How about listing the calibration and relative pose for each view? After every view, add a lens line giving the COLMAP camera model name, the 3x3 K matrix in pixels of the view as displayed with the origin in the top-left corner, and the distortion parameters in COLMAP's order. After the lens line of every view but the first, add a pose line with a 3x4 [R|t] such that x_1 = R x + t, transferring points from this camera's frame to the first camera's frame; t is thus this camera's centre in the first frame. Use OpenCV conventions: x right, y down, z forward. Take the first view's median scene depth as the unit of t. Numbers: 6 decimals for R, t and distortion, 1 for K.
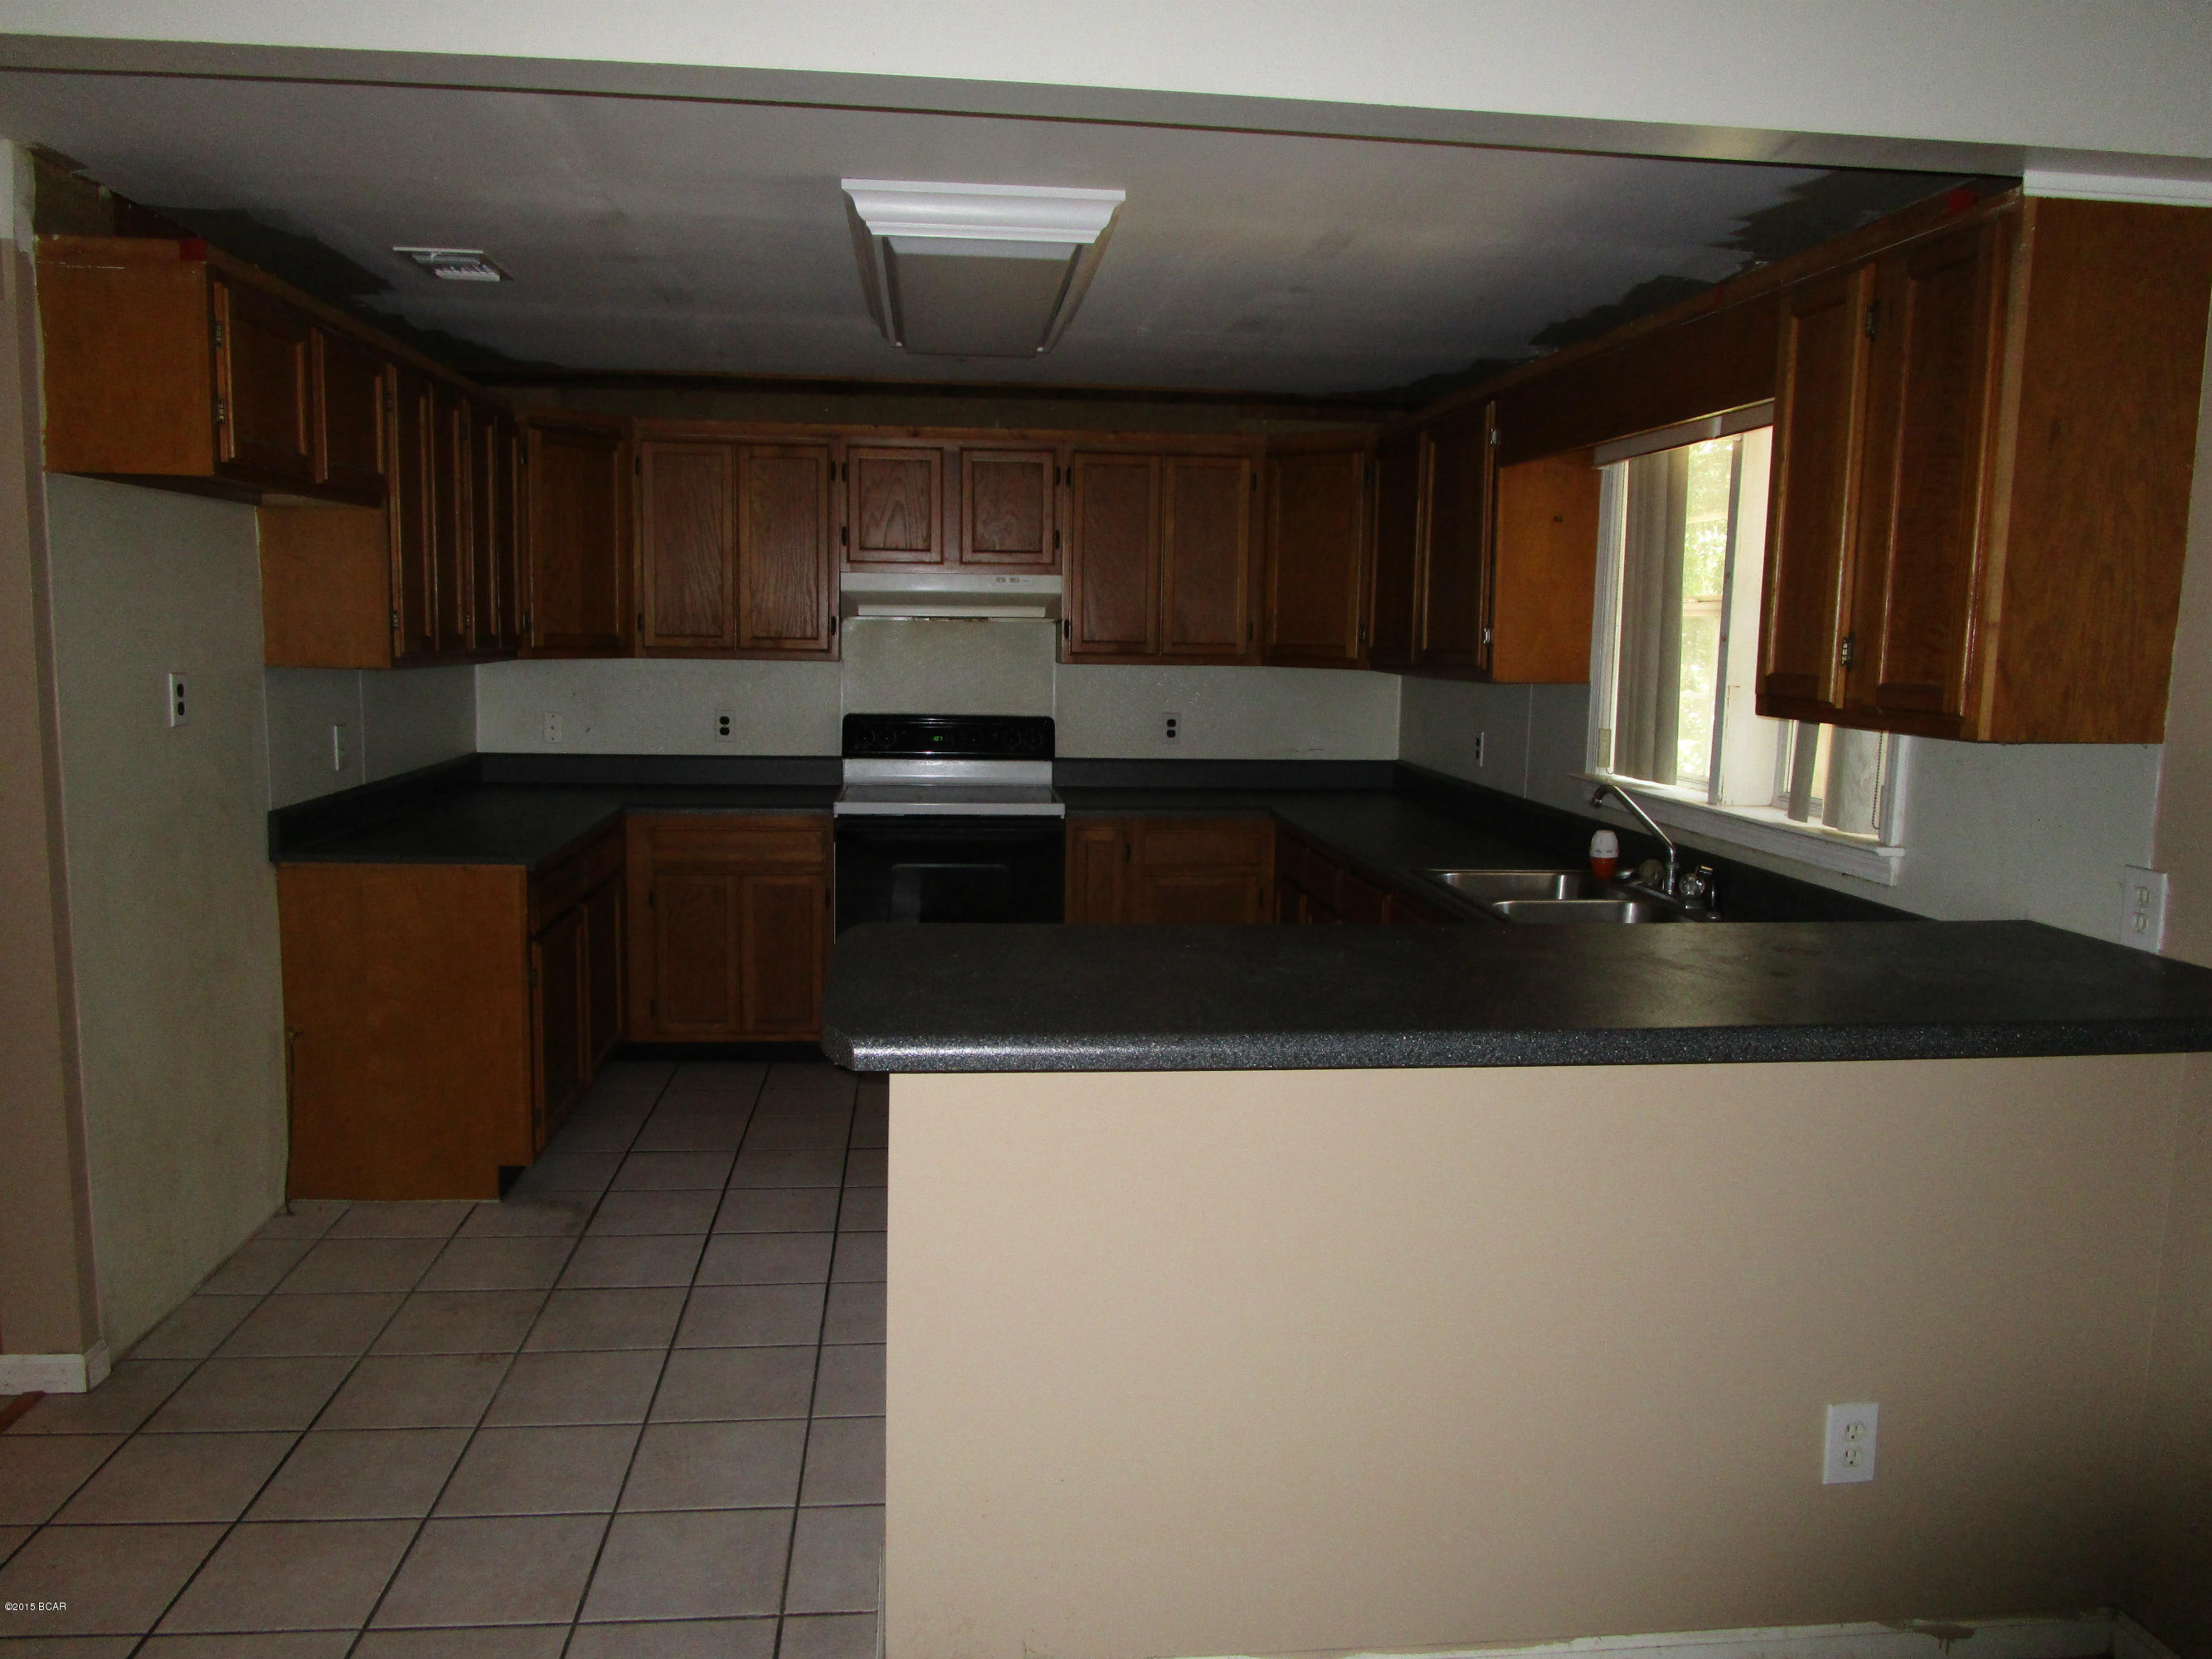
lens RADIAL K [[1580.1, 0, 1100.1], [0, 1580.1, 831.2], [0, 0, 1]] dist [-0.028887, 0.007675]
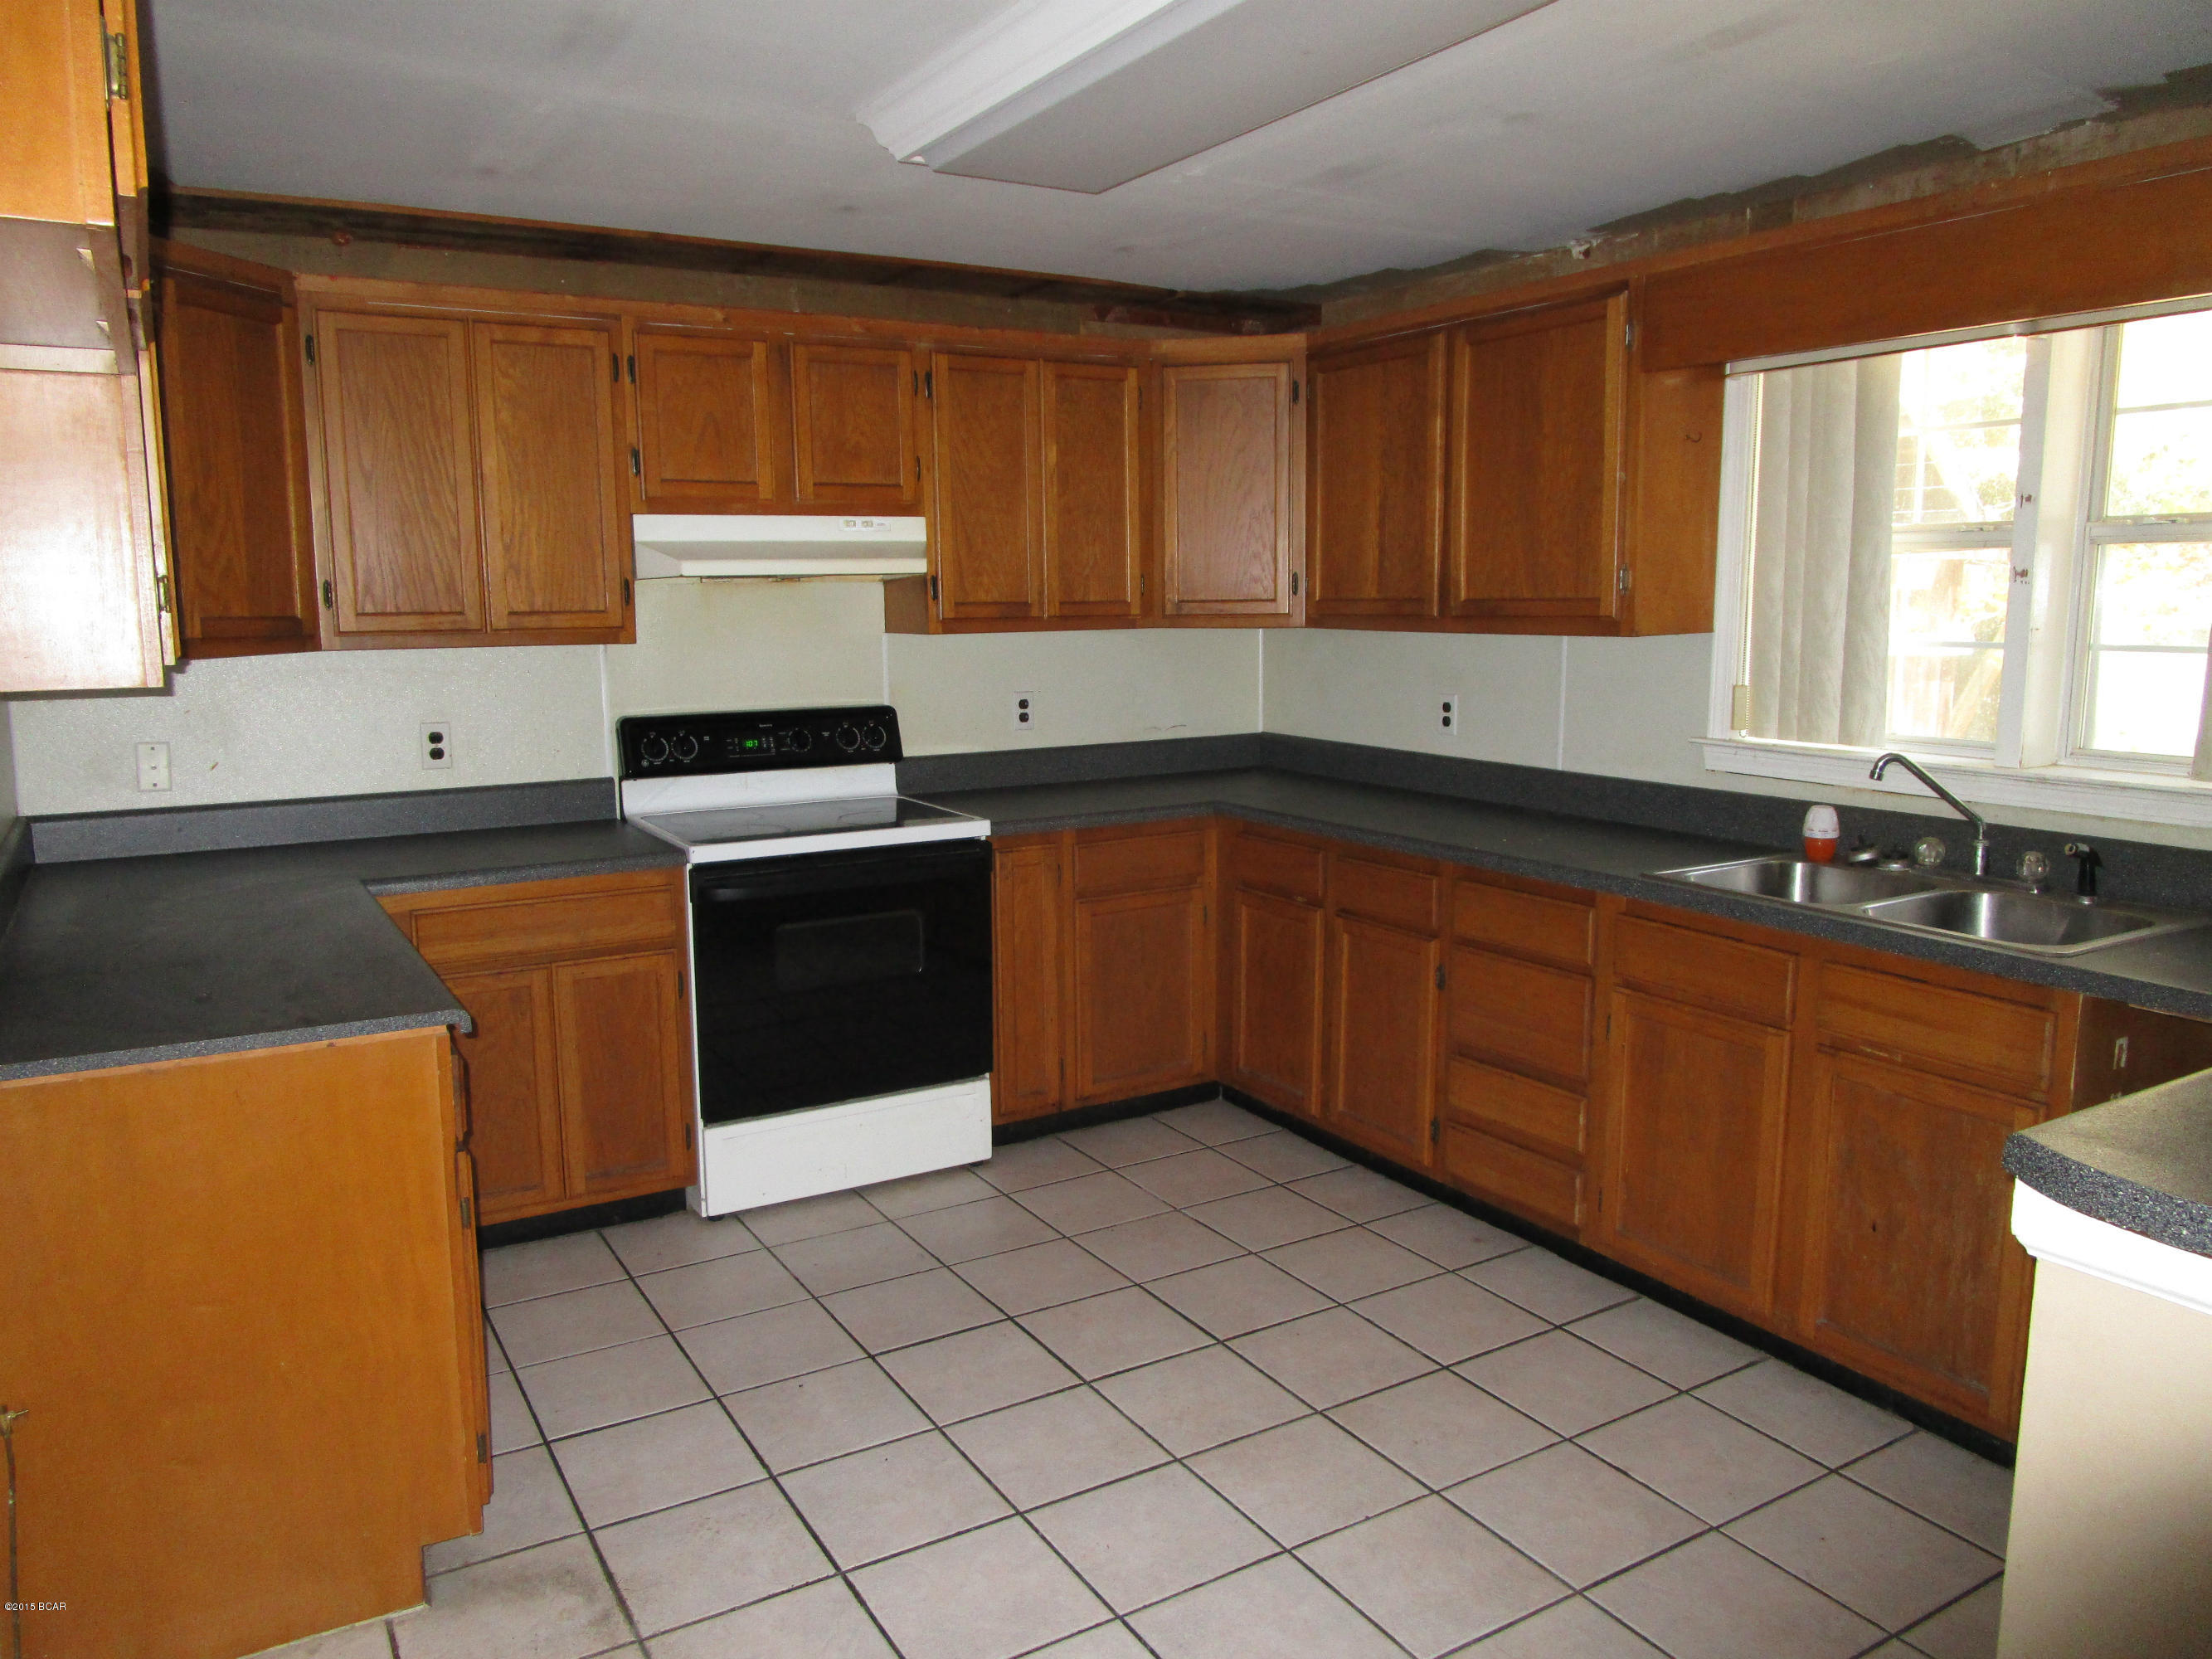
lens RADIAL K [[1580.1, 0, 1100.1], [0, 1580.1, 831.2], [0, 0, 1]] dist [-0.028887, 0.007675]
pose [[0.907705, -0.088508, 0.410169, -0.275820], [0.078272, 0.996059, 0.041719, -0.038403], [-0.412244, -0.005764, 0.911055, 0.284845]]
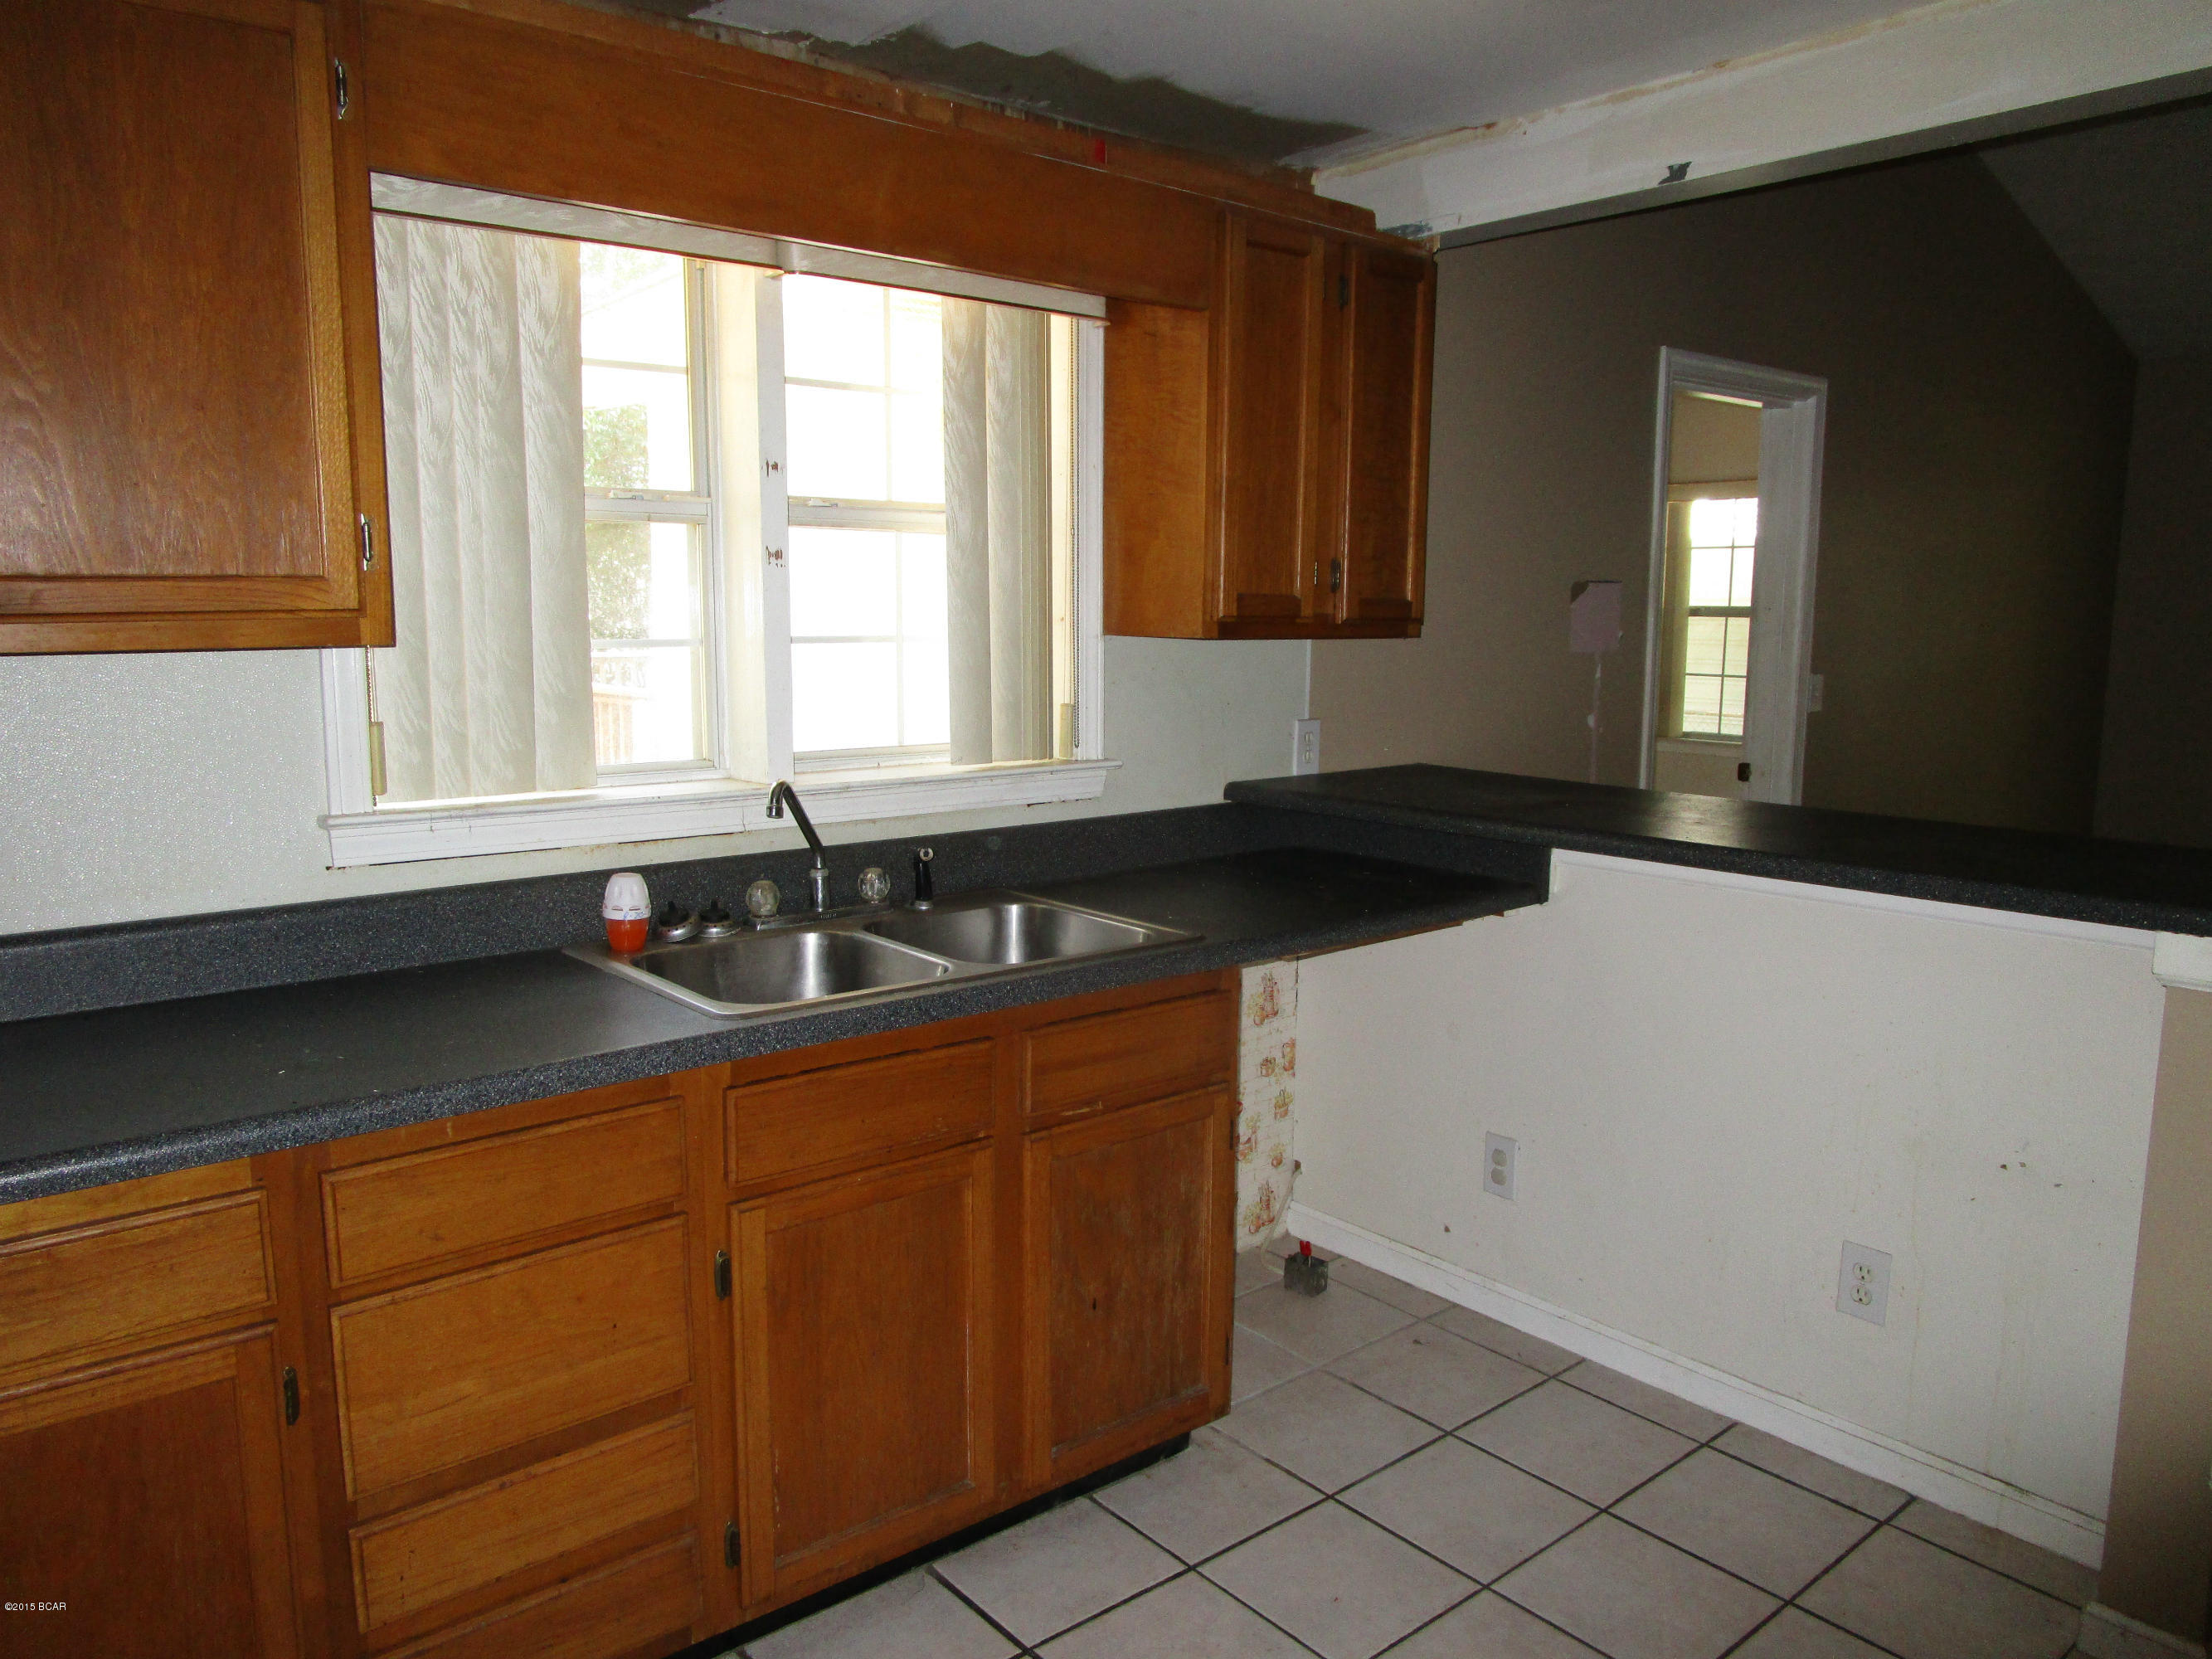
lens RADIAL K [[1580.1, 0, 1100.1], [0, 1580.1, 831.2], [0, 0, 1]] dist [-0.028887, 0.007675]
pose [[-0.551351, -0.139325, 0.822557, -0.197746], [0.093841, 0.969343, 0.227088, -0.099685], [-0.828979, 0.202395, -0.521374, 0.848624]]
